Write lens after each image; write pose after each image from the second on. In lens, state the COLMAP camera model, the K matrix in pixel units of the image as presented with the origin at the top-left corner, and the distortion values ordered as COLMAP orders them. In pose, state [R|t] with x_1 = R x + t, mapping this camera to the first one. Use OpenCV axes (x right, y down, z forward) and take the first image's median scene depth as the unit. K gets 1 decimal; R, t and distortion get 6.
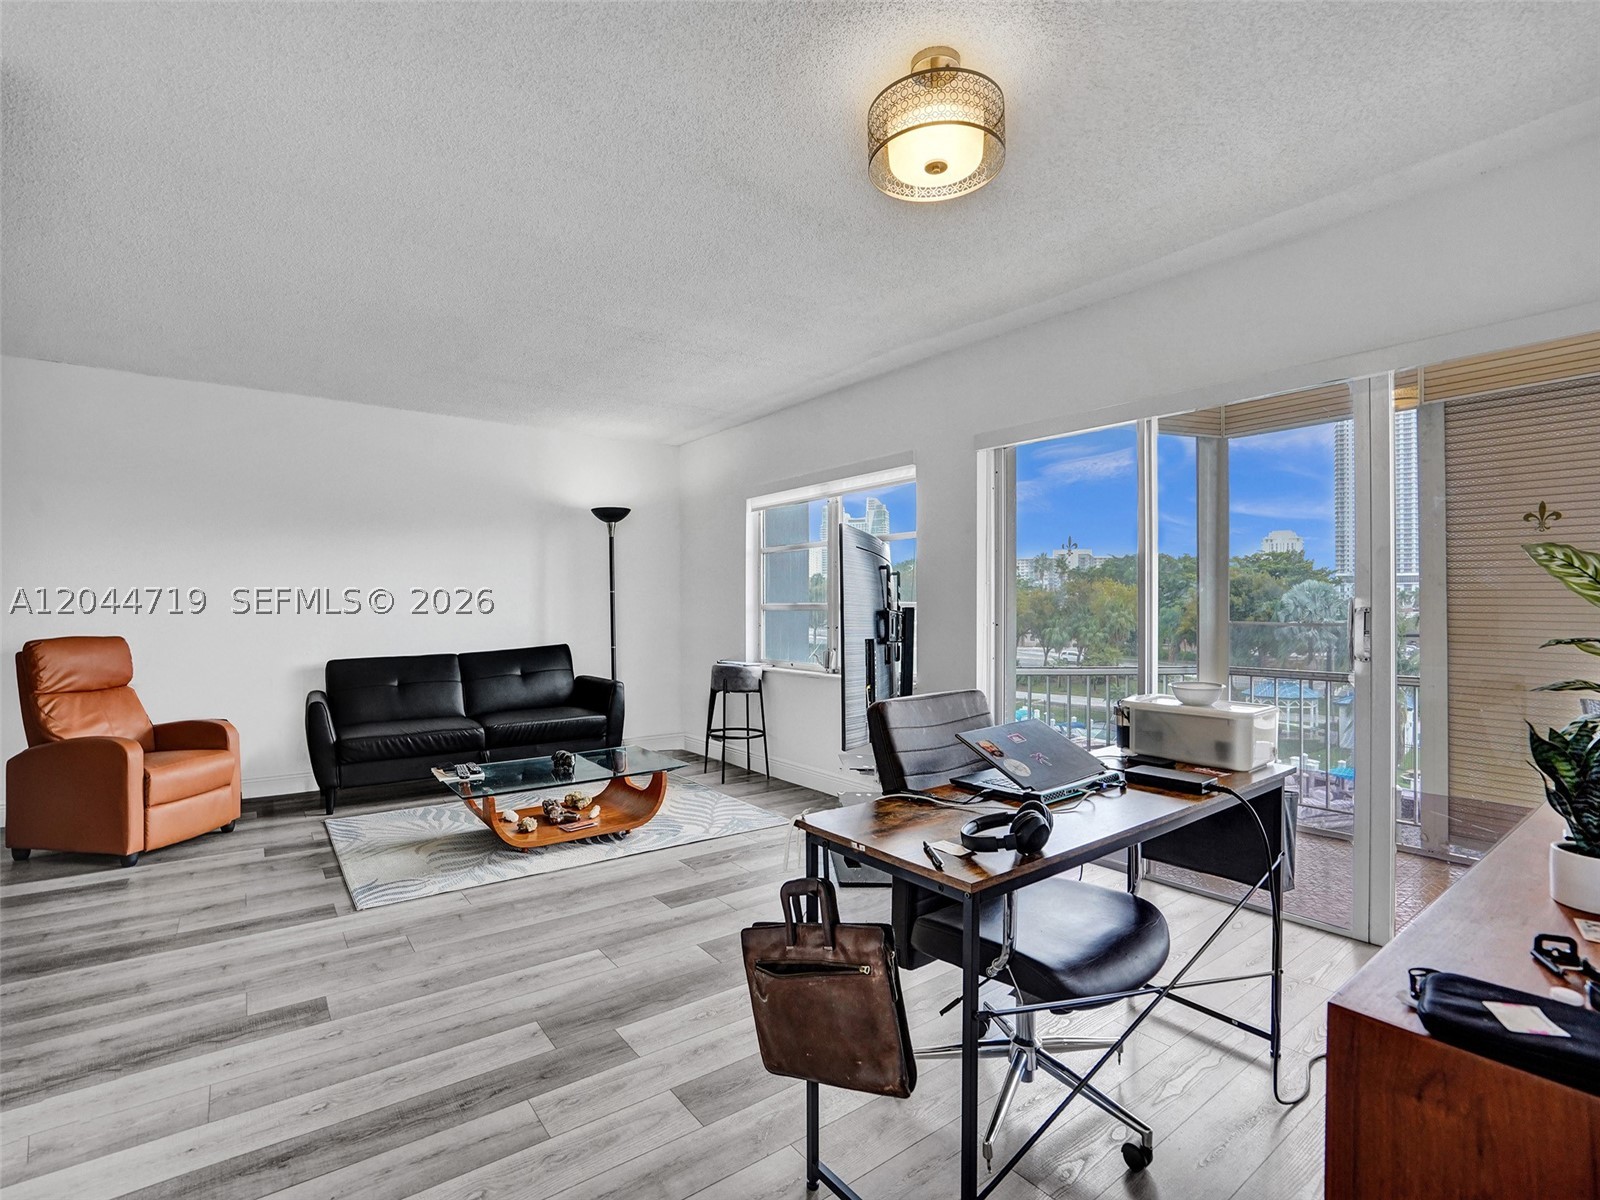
lens RADIAL K [[759.1, 0, 800.0], [0, 759.1, 600.0], [0, 0, 1]] dist [-0.001155, 0.000081]
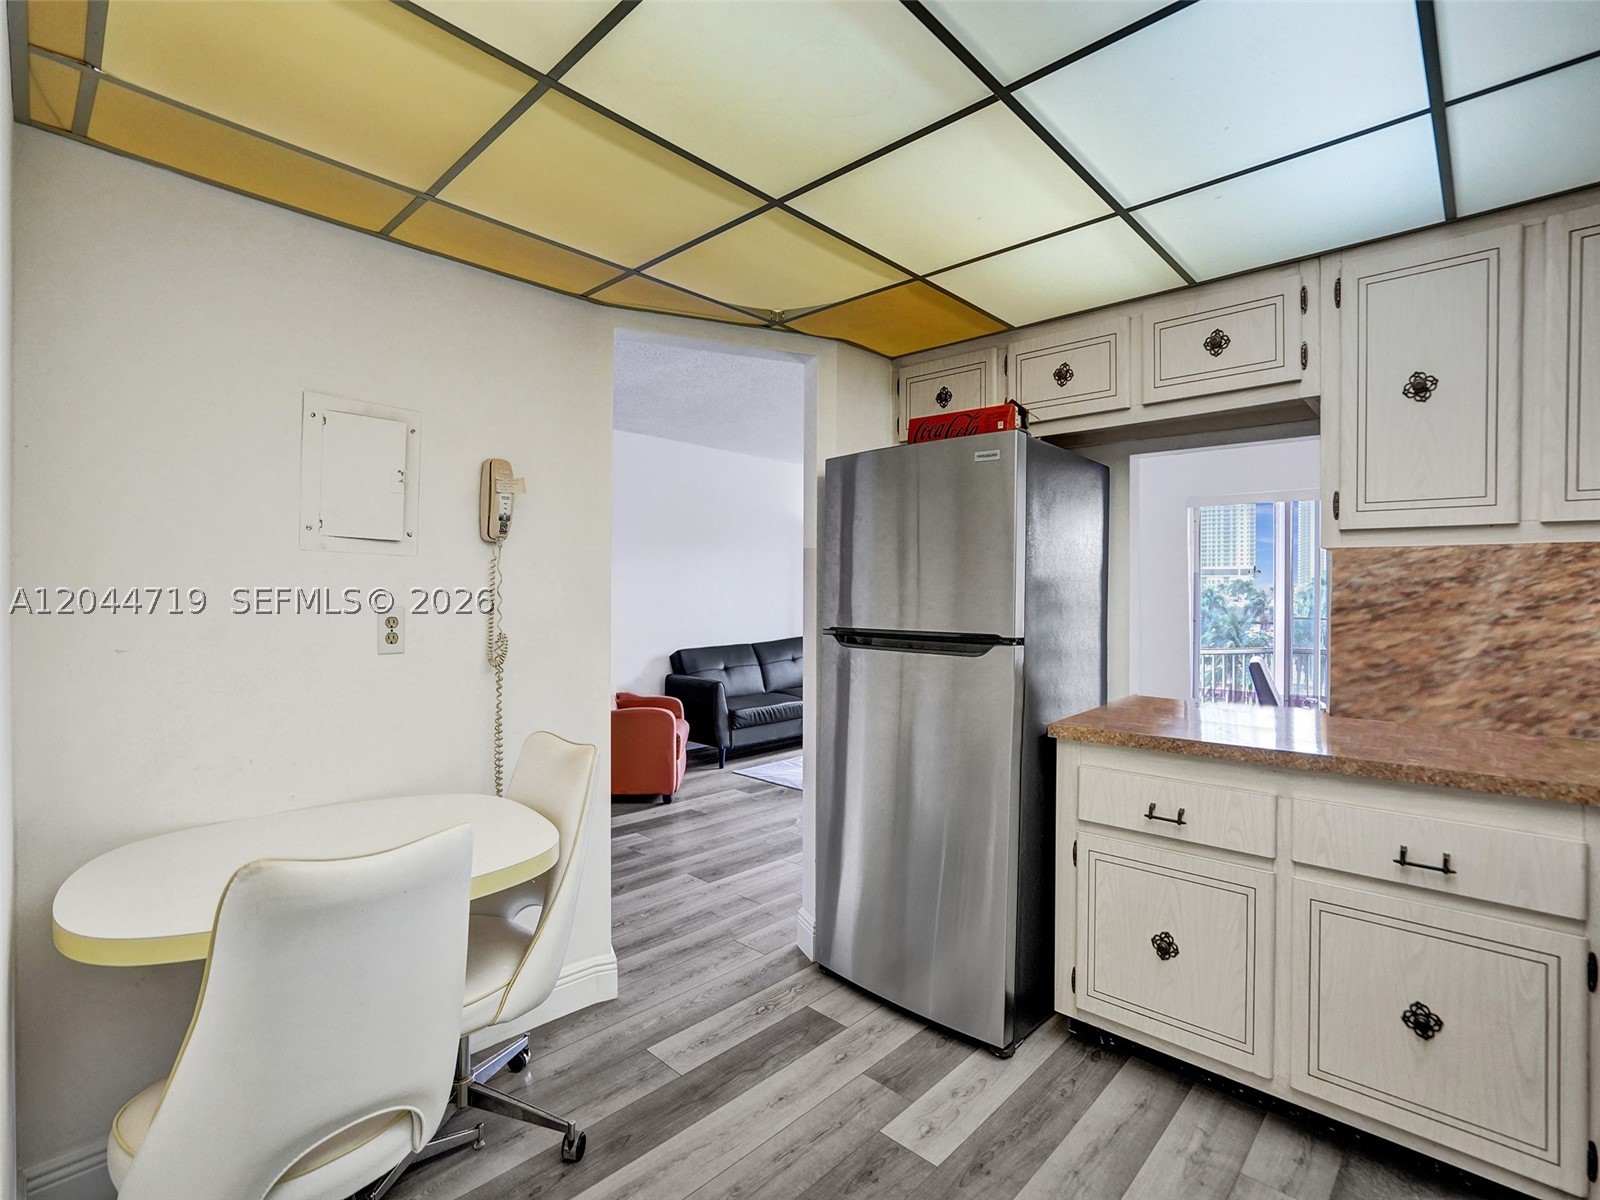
lens RADIAL K [[743.6, 0, 800.0], [0, 743.6, 600.0], [0, 0, 1]] dist [0.063998, 0.015962]
pose [[0.983586, -0.001243, 0.180437, -0.687076], [-0.001385, 0.999895, 0.014440, -0.021737], [-0.180436, -0.014453, 0.983481, -0.260947]]
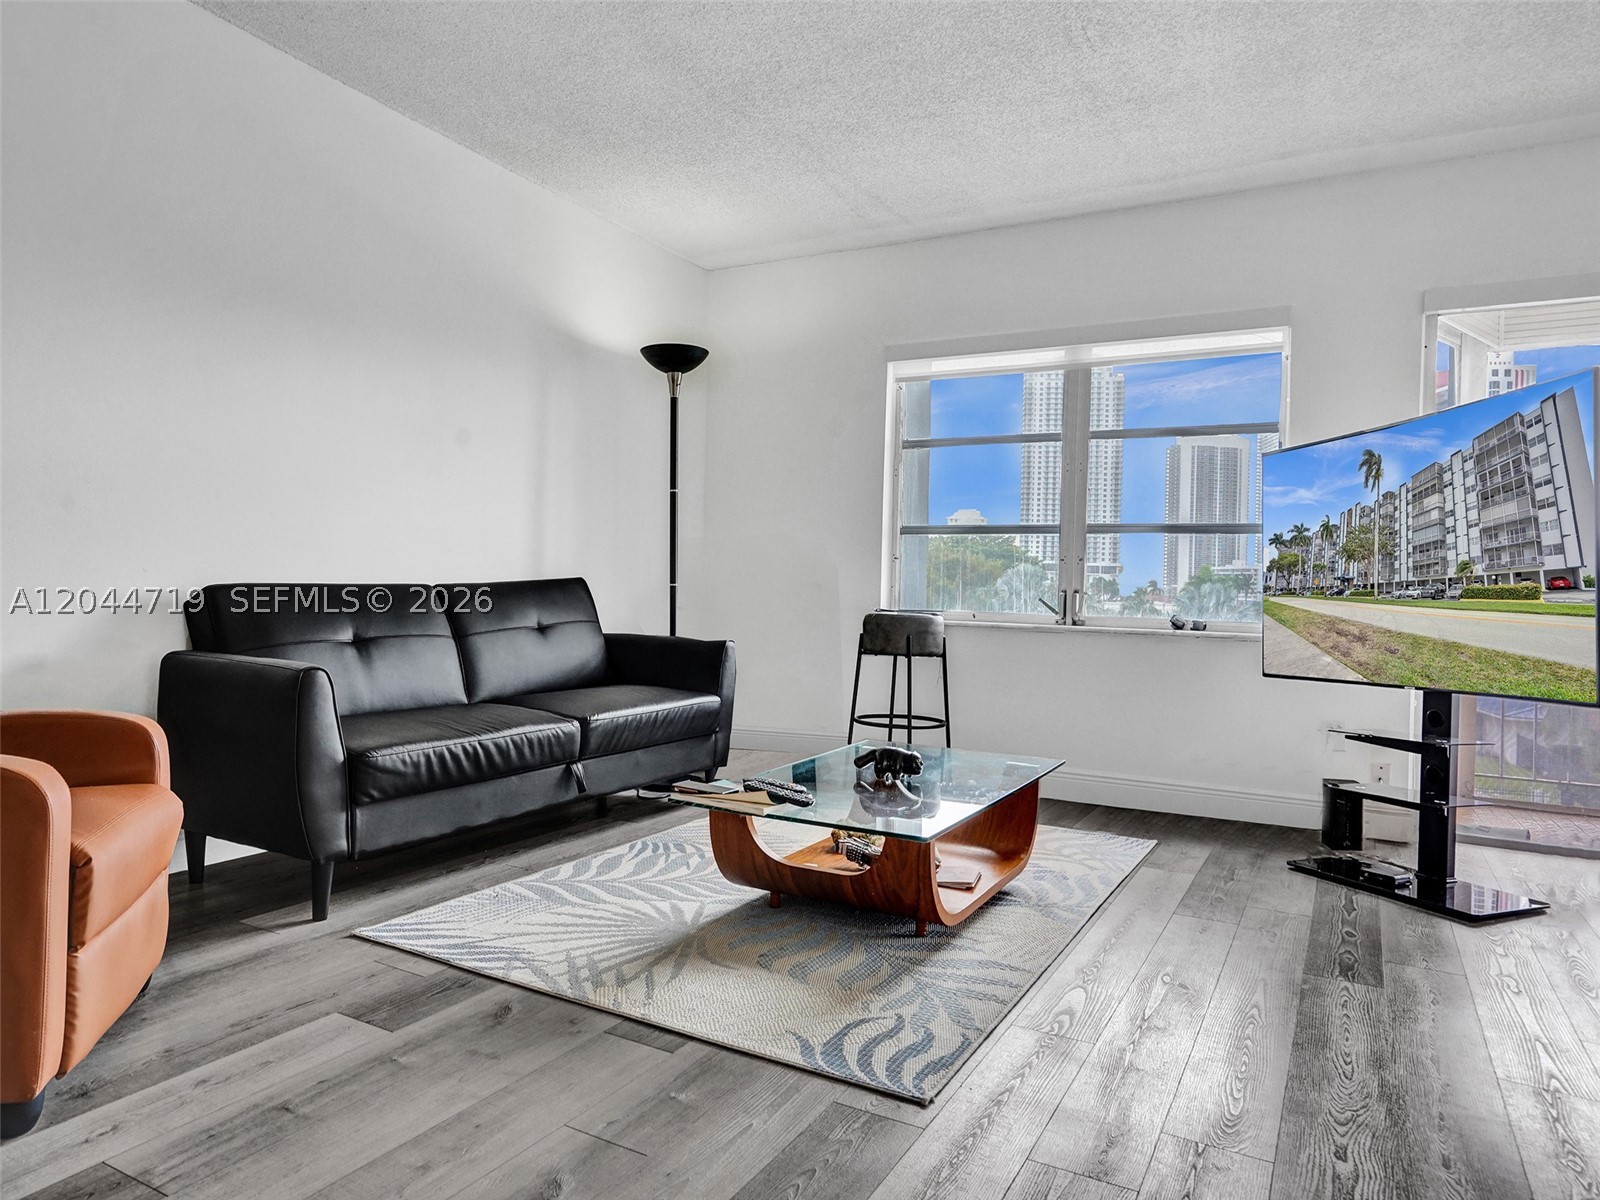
lens RADIAL K [[954.9, 0, 807.6], [0, 954.9, 589.8], [0, 0, 1]] dist [0.018390, -0.001390]
pose [[0.896670, 0.029533, 0.441713, -0.590682], [-0.033835, 0.999426, 0.001864, 0.075389], [-0.441404, -0.016617, 0.897155, 0.356017]]
